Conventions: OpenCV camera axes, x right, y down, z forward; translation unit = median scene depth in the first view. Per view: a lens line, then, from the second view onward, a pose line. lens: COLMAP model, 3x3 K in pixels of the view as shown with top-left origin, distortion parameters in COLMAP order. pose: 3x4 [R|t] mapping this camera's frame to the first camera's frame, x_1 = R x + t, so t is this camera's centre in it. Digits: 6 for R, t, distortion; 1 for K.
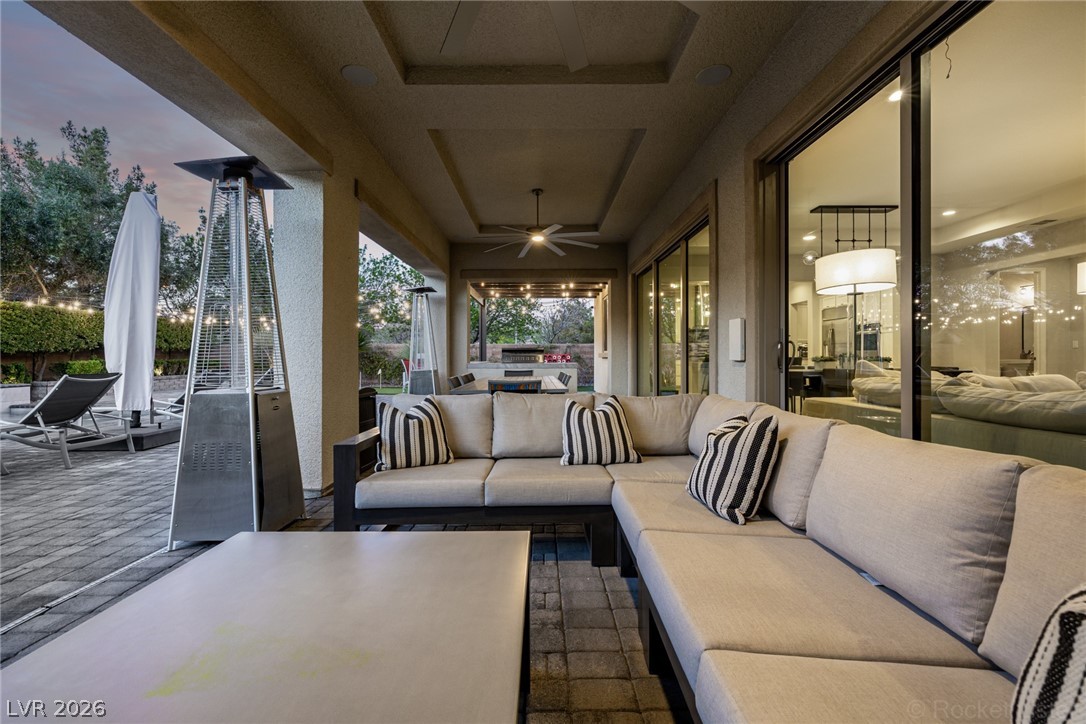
lens RADIAL K [[459.8, 0, 537.5], [0, 459.8, 356.2], [0, 0, 1]] dist [-0.000903, 0.000738]
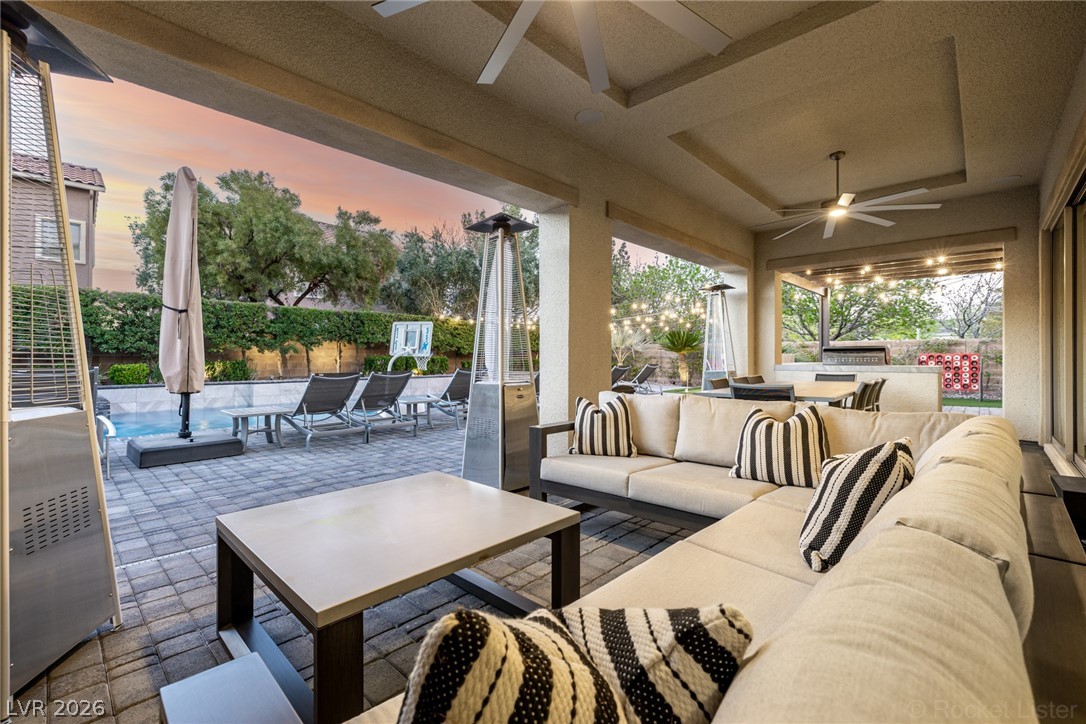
lens RADIAL K [[459.8, 0, 516.9], [0, 459.8, 355.2], [0, 0, 1]] dist [-0.000903, 0.000738]
pose [[0.720956, -0.002386, -0.692977, 0.276416], [0.001646, 0.999997, -0.001731, -0.003782], [0.692979, 0.000108, 0.720958, 0.030078]]
